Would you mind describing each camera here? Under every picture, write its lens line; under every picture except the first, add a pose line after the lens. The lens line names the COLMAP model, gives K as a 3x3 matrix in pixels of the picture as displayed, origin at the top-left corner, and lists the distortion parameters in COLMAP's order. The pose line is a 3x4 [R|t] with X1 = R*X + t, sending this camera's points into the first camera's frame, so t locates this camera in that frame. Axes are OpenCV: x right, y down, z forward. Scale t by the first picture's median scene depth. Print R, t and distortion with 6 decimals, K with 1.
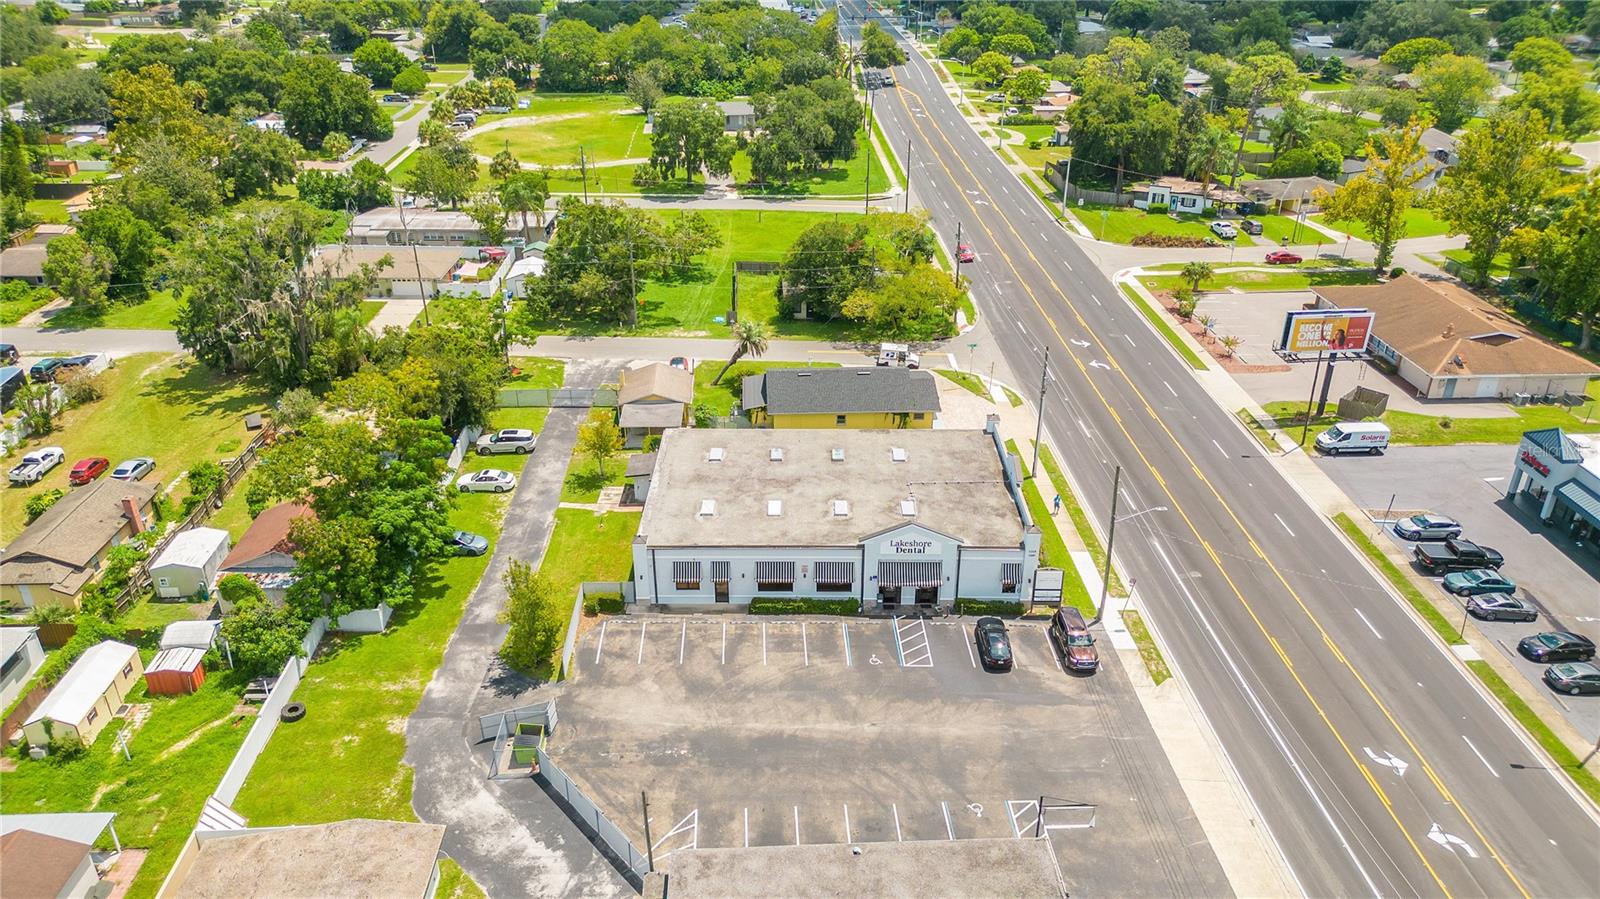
lens RADIAL K [[1120.4, 0, 796.1], [0, 1120.4, 451.0], [0, 0, 1]] dist [0.068064, -0.064900]
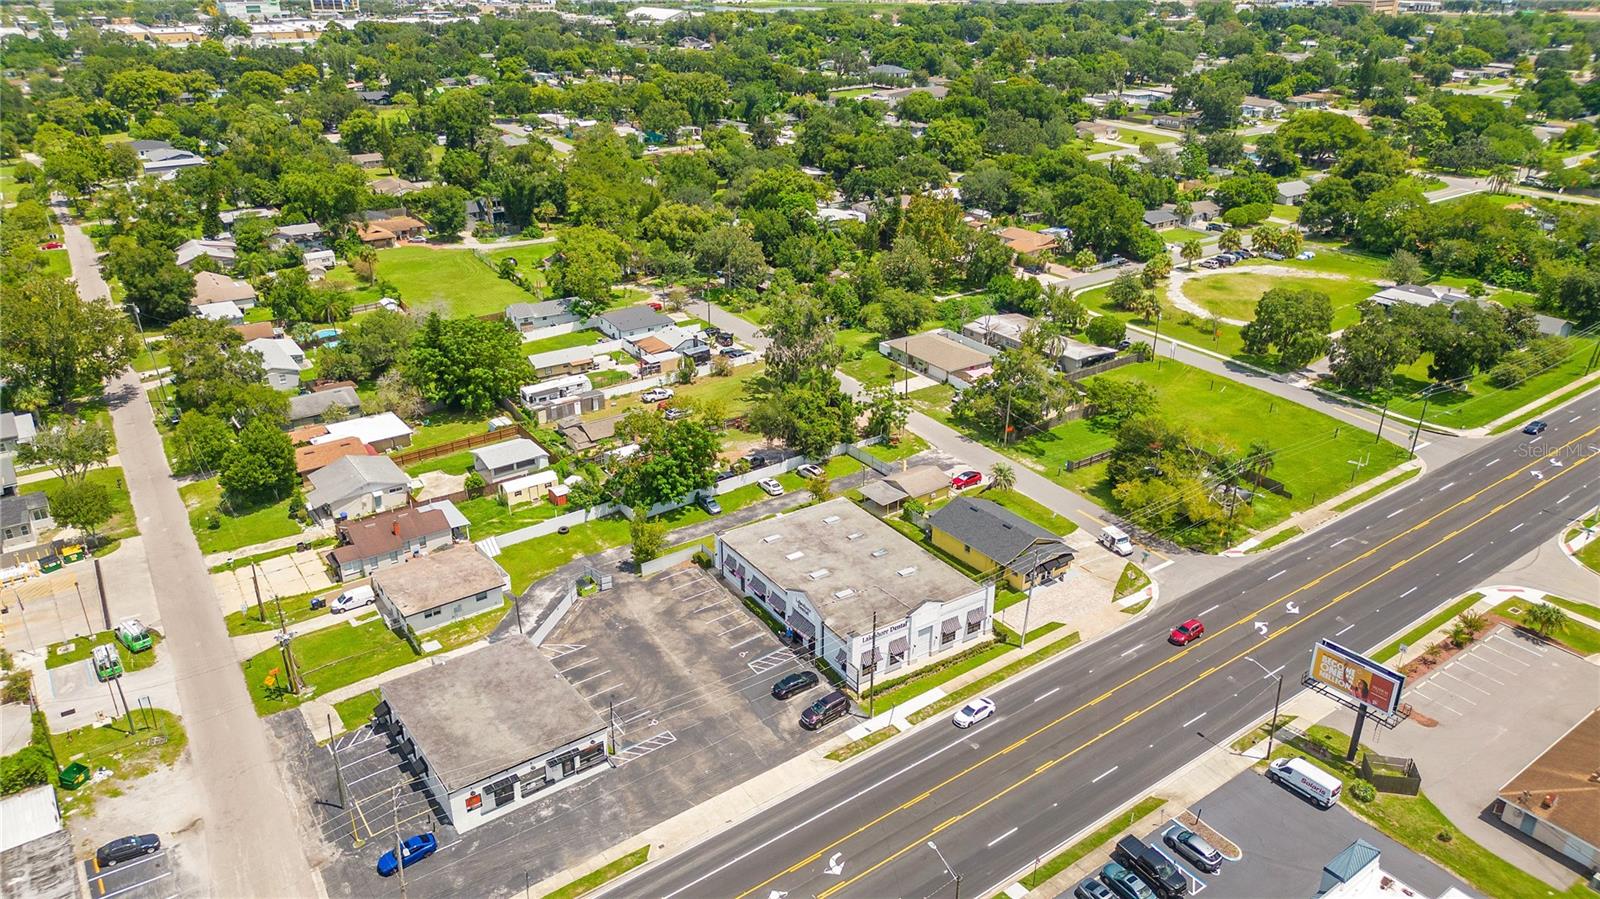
lens RADIAL K [[1117.5, 0, 796.4], [0, 1117.5, 453.9], [0, 0, 1]] dist [0.084923, -0.098061]
pose [[0.552578, 0.345791, -0.758344, 0.995049], [-0.380085, 0.914303, 0.139951, -0.266260], [0.741750, 0.210901, 0.636653, -0.020937]]
